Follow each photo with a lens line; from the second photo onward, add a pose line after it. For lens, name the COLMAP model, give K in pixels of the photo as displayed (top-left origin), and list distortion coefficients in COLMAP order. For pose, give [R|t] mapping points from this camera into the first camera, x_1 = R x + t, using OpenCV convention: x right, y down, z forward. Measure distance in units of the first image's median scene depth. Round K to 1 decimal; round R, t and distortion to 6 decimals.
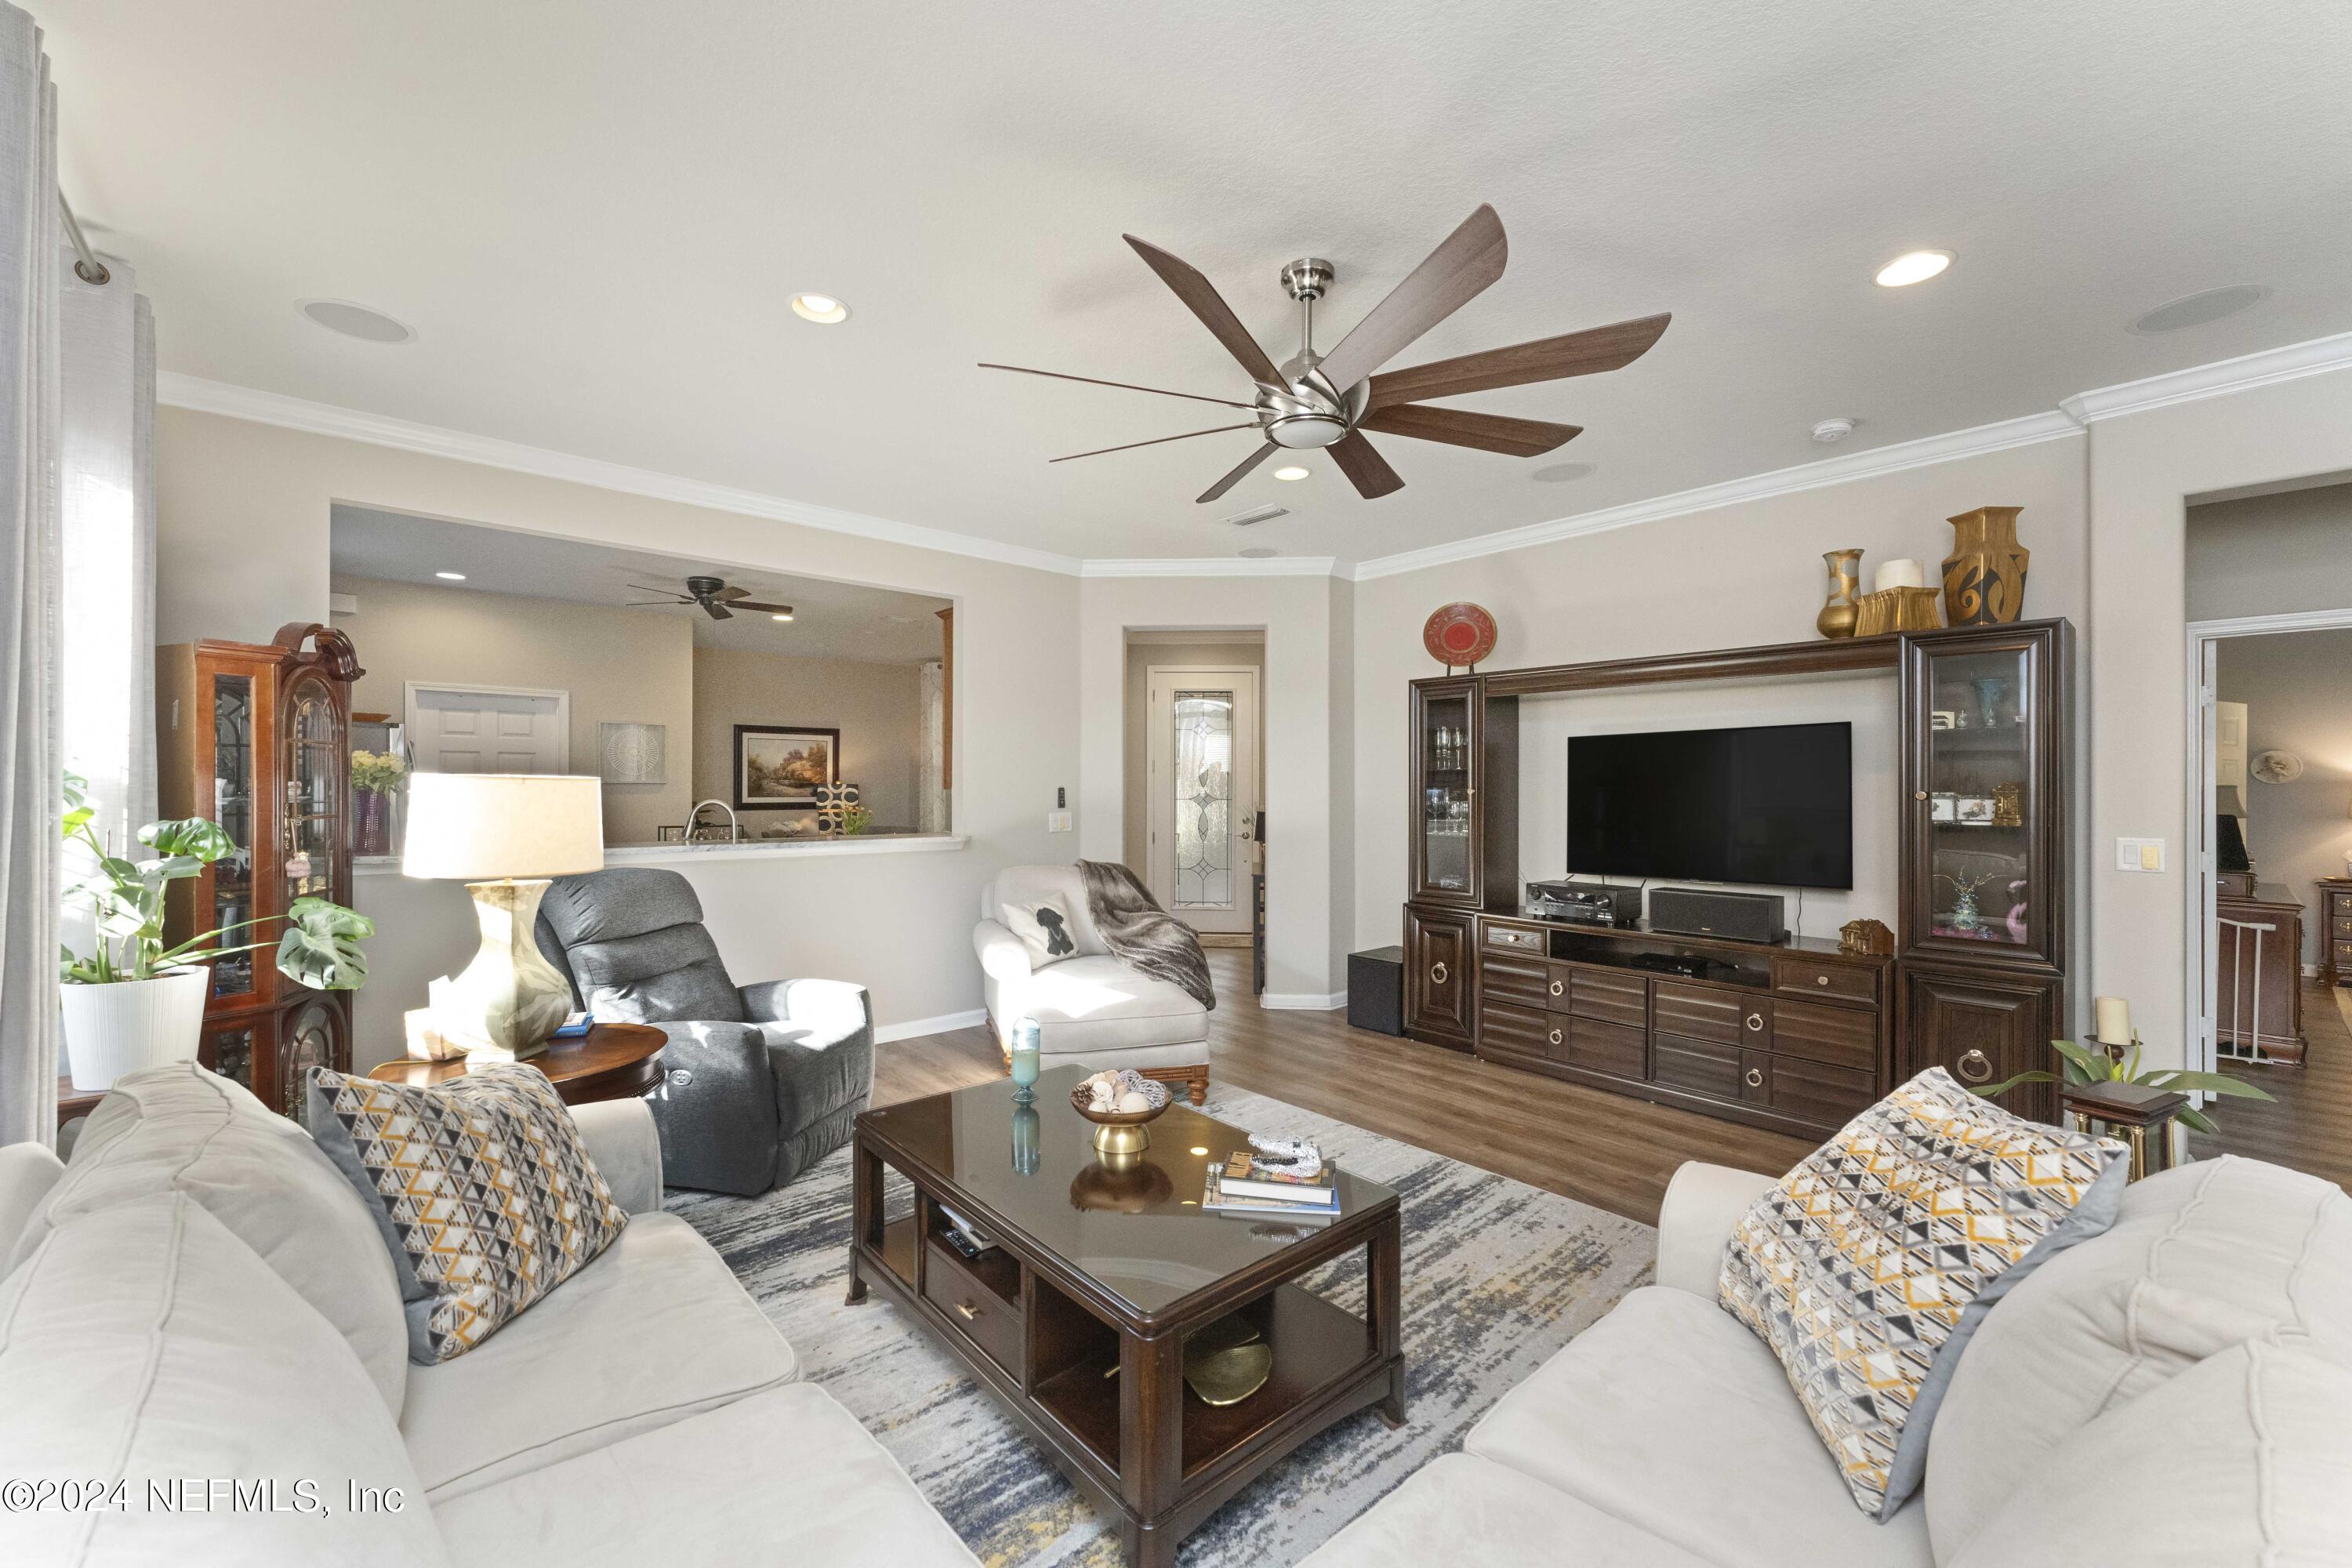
lens RADIAL K [[946.0, 0, 1176.3], [0, 946.0, 785.4], [0, 0, 1]] dist [0.000080, -0.000510]
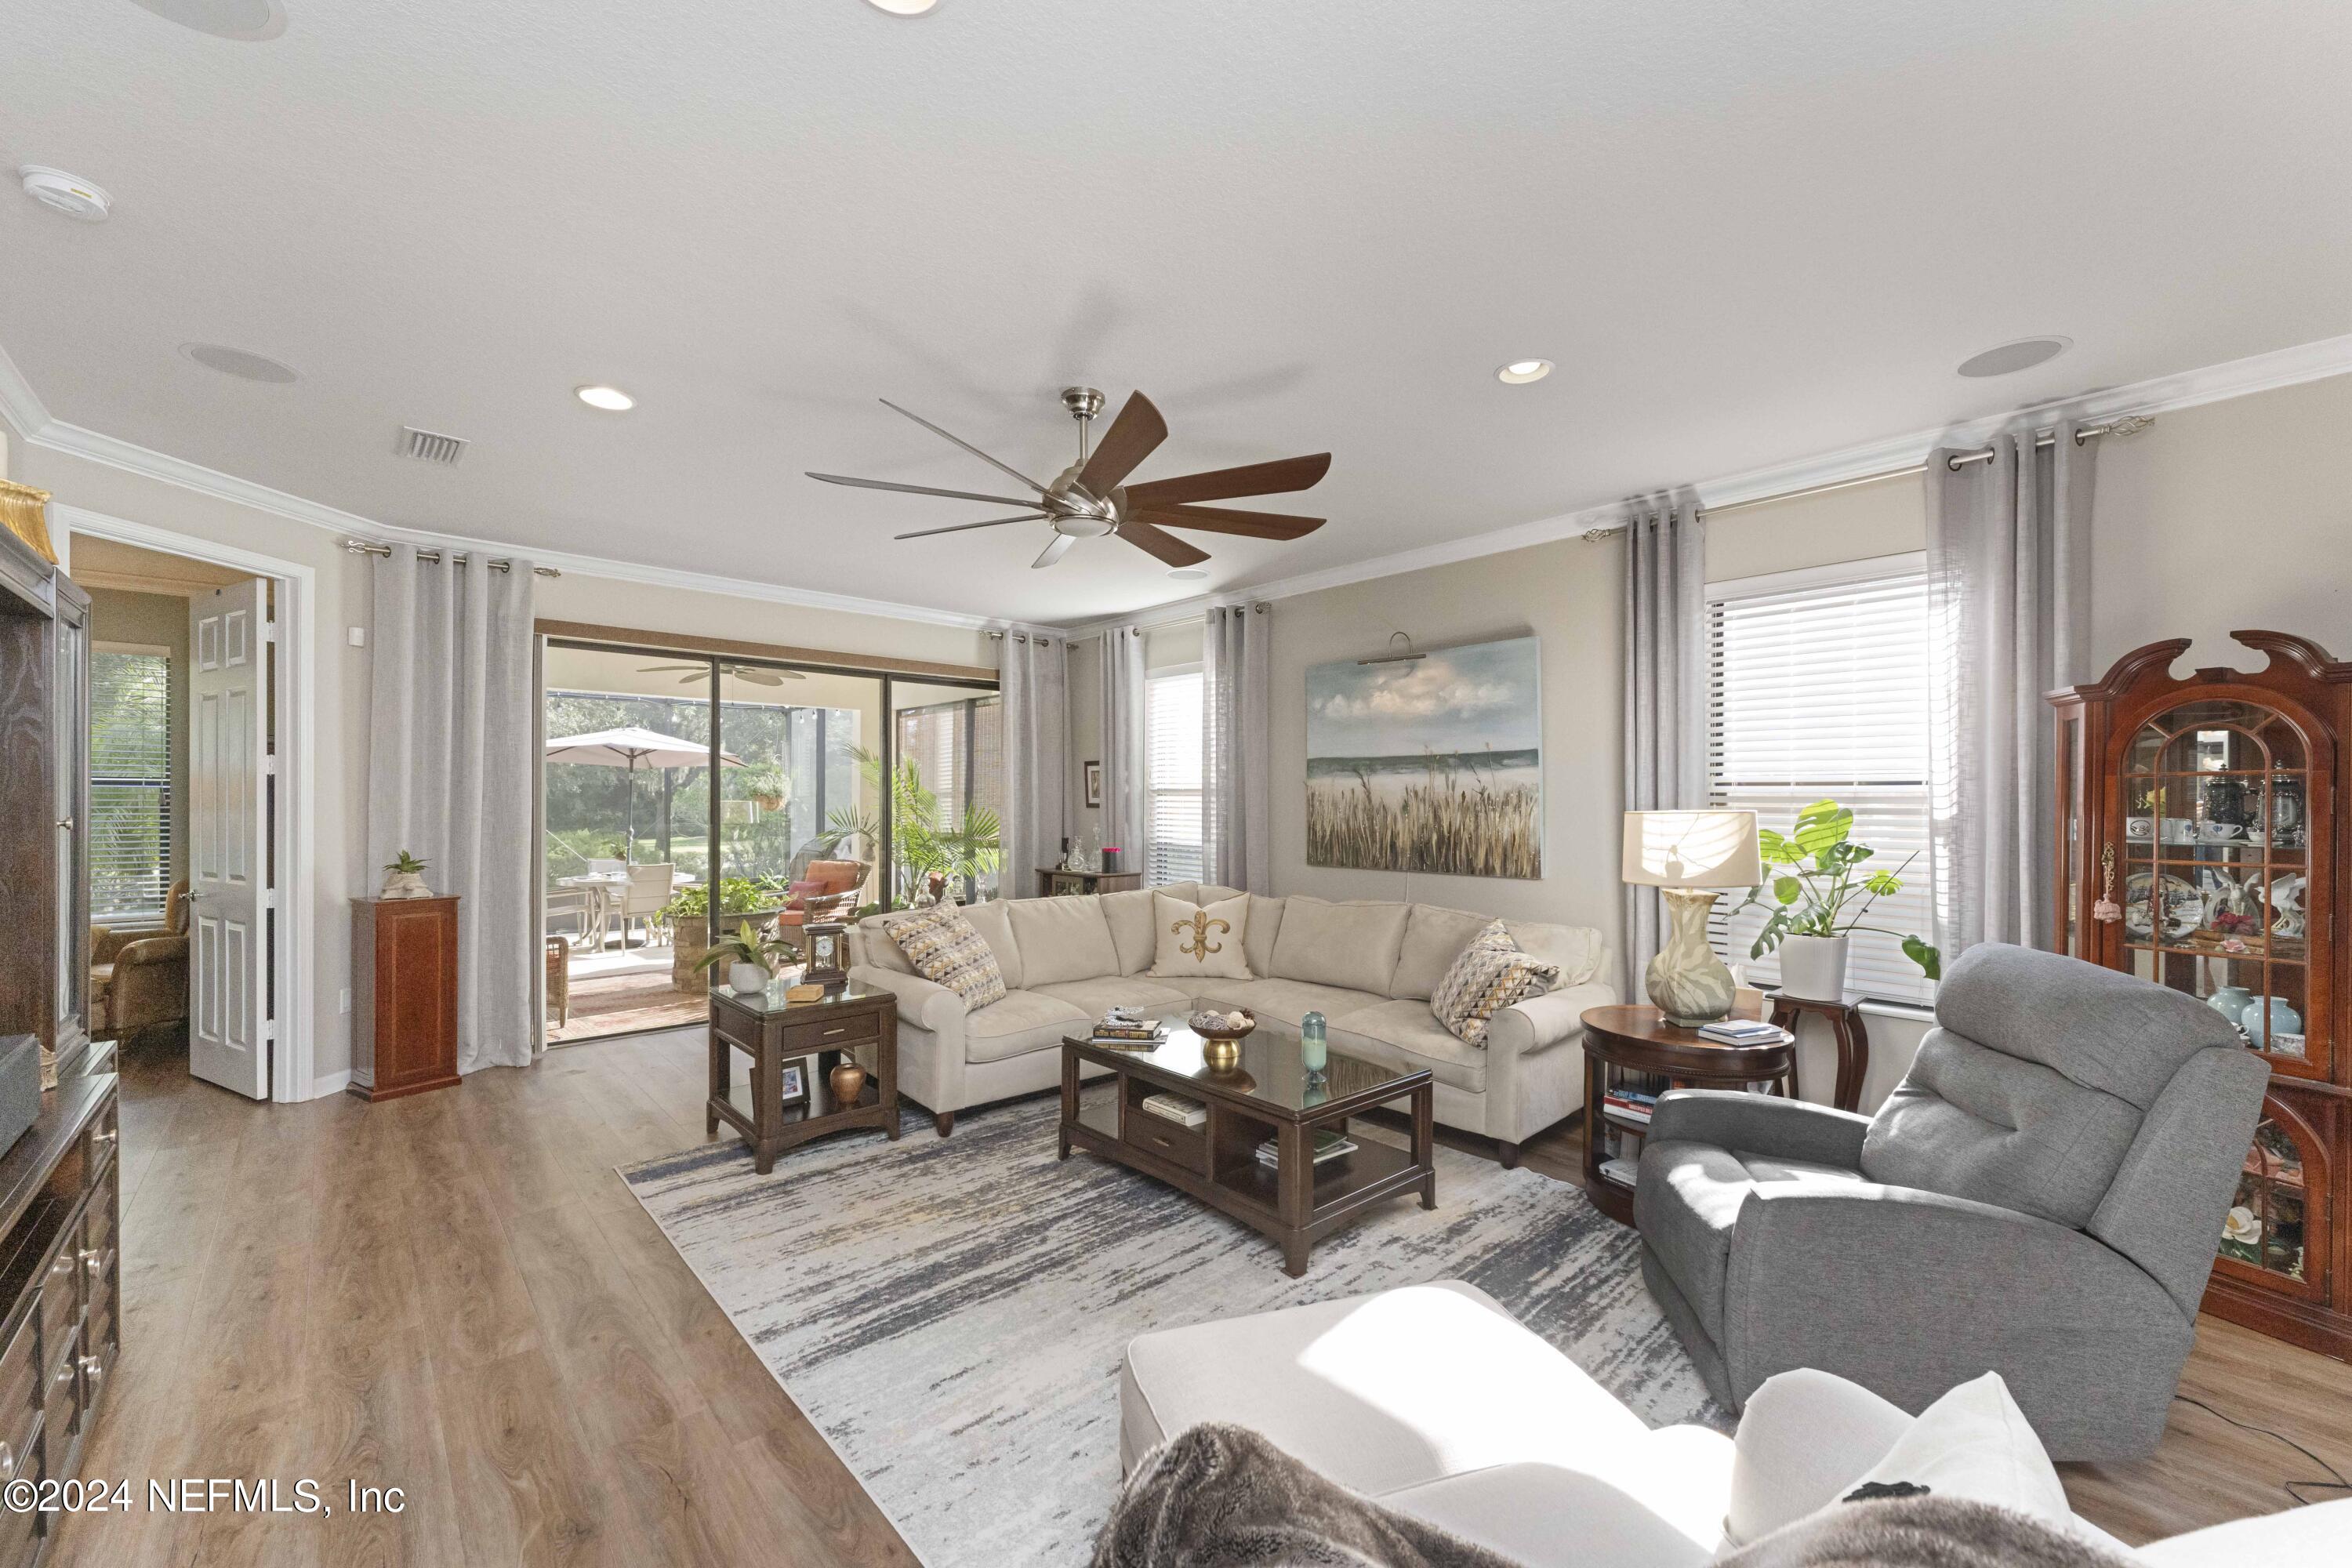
lens RADIAL K [[946.0, 0, 1194.8], [0, 946.0, 792.0], [0, 0, 1]] dist [0.000080, -0.000510]
pose [[-0.999764, -0.006358, -0.020772, 0.012894], [-0.006121, 0.999916, -0.011445, -0.014382], [0.020843, -0.011315, -0.999719, 1.811027]]
